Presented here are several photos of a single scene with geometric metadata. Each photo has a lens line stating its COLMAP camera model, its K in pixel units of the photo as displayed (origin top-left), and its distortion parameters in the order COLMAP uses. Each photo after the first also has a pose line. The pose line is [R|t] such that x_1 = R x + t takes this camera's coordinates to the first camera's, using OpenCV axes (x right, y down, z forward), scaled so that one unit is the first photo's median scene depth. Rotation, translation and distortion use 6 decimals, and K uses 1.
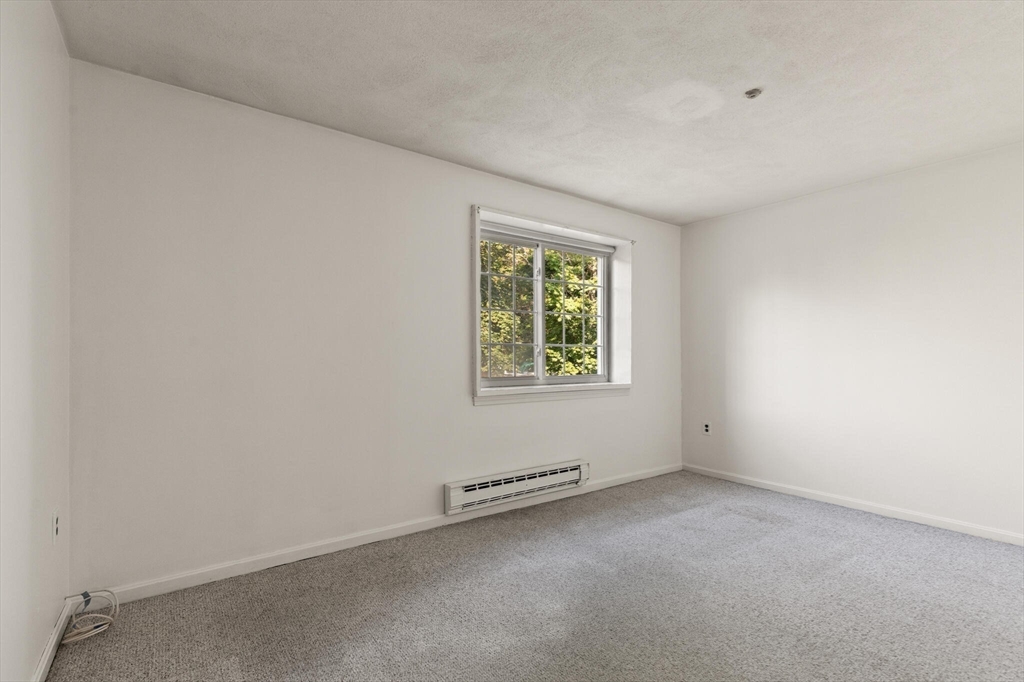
lens RADIAL K [[515.7, 0, 503.6], [0, 515.7, 346.7], [0, 0, 1]] dist [-0.003469, 0.000614]
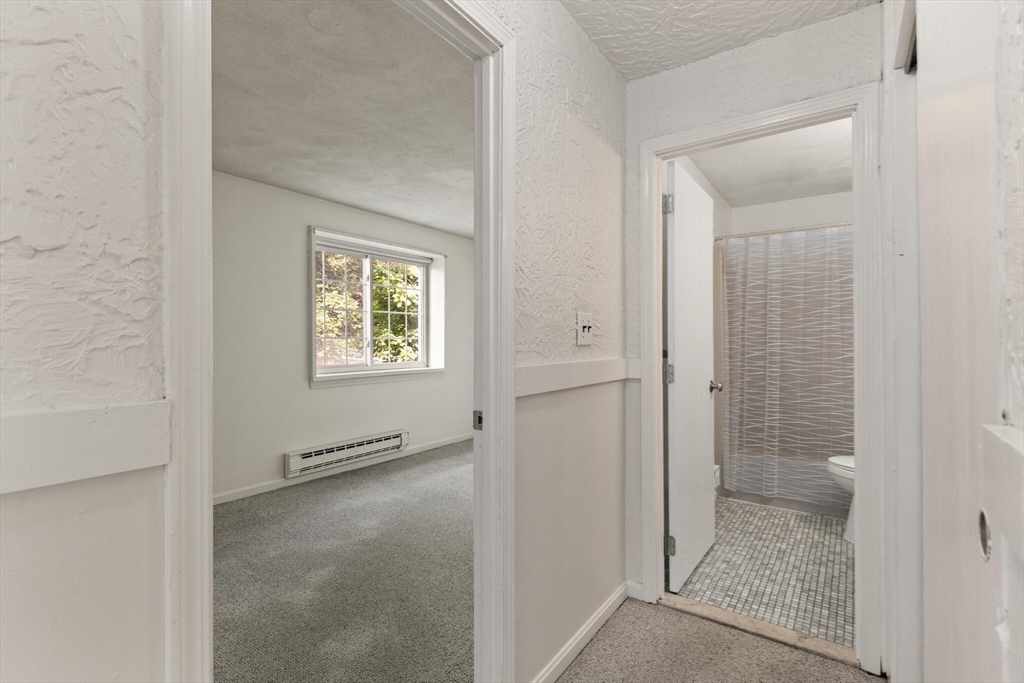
lens RADIAL K [[496.7, 0, 517.1], [0, 496.7, 338.8], [0, 0, 1]] dist [-0.002816, 0.000082]
pose [[0.942663, 0.000023, 0.333746, 0.012217], [-0.005002, 0.999889, 0.014059, -0.024514], [-0.333709, -0.014922, 0.942558, -0.281704]]
